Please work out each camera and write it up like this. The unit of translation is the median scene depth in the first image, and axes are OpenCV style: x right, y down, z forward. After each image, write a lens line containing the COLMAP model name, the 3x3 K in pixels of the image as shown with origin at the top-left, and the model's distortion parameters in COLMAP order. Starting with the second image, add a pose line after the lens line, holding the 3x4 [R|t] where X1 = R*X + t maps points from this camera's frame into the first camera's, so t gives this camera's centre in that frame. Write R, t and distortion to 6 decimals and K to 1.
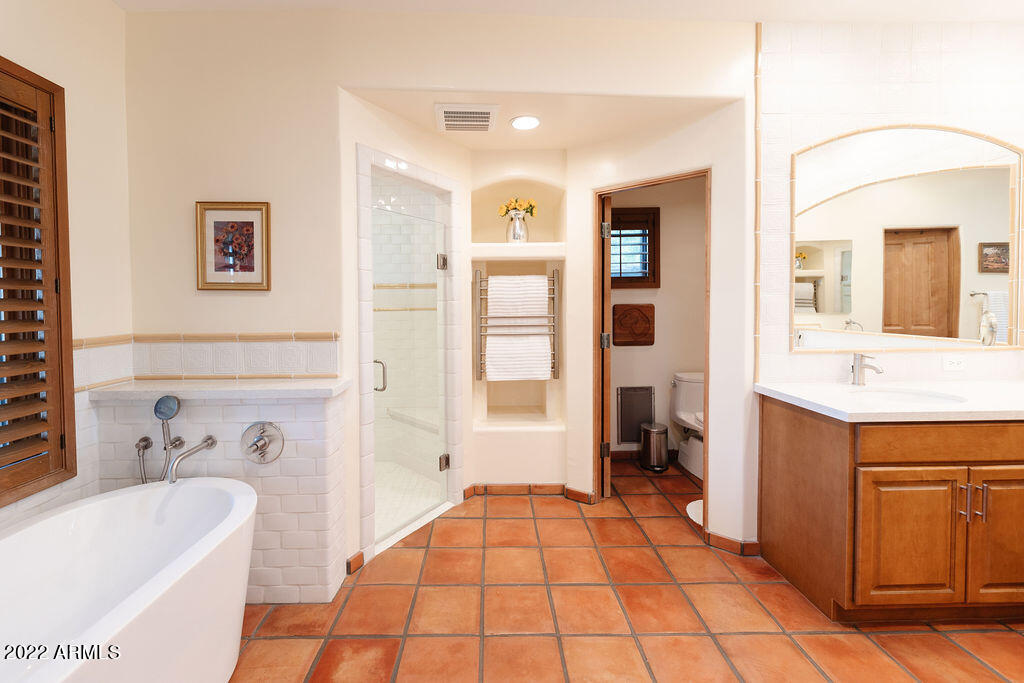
lens RADIAL K [[418.3, 0, 495.7], [0, 418.3, 312.5], [0, 0, 1]] dist [-0.002933, 0.000739]
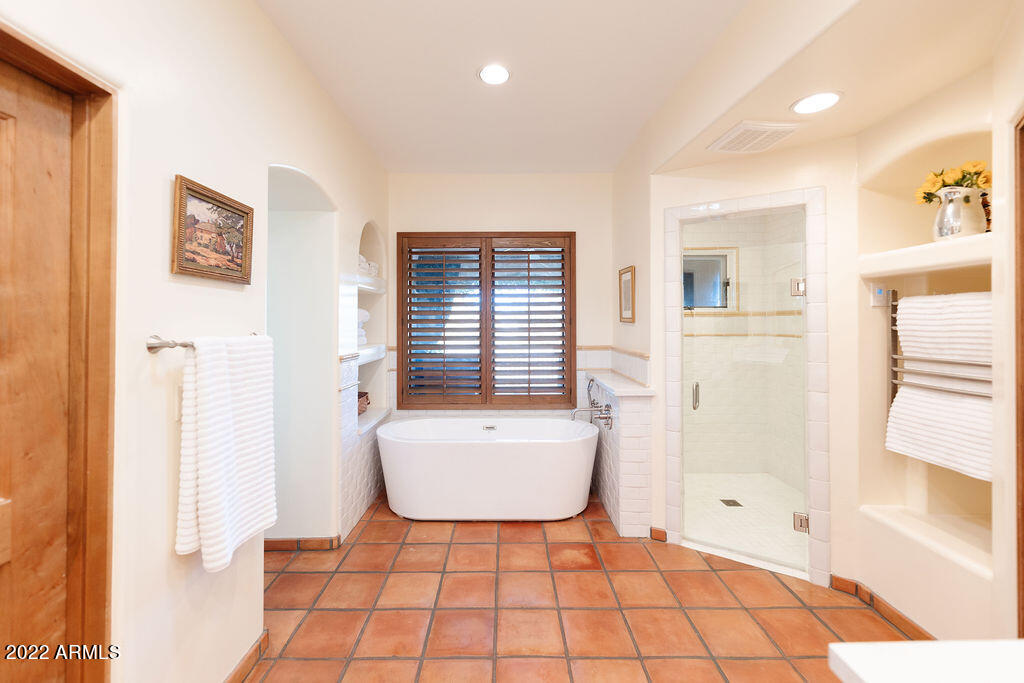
lens RADIAL K [[418.3, 0, 502.8], [0, 418.3, 315.9], [0, 0, 1]] dist [-0.002933, 0.000739]
pose [[-0.000371, -0.003991, -0.999992, 1.162717], [-0.019104, 0.999810, -0.003983, -0.073878], [0.999817, 0.019103, -0.000447, 0.617351]]
